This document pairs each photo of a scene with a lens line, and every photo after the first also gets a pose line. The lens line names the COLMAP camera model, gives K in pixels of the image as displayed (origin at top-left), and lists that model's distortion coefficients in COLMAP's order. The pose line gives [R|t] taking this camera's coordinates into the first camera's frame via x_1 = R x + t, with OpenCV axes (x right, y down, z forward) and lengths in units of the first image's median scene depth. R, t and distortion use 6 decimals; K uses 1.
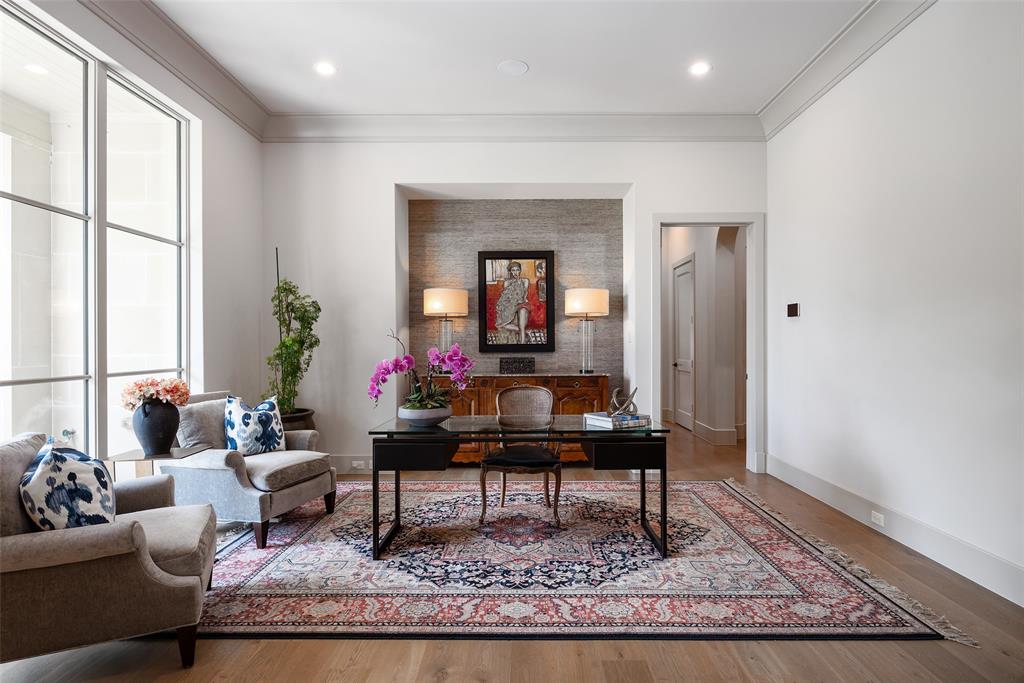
lens RADIAL K [[542.8, 0, 514.1], [0, 542.8, 342.9], [0, 0, 1]] dist [0.002127, 0.000003]
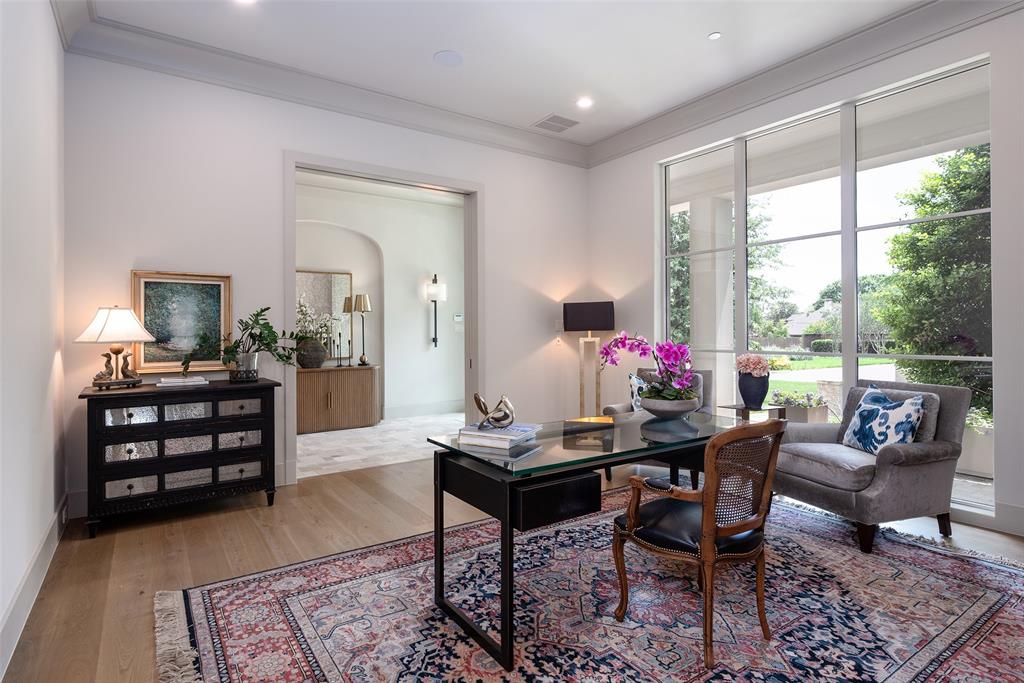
lens RADIAL K [[530.8, 0, 511.3], [0, 530.8, 336.6], [0, 0, 1]] dist [-0.002506, -0.000332]
pose [[-0.810554, 0.014283, -0.585490, 0.677881], [0.008885, 0.999887, 0.012093, -0.002645], [0.585597, 0.004600, -0.810589, 1.793718]]
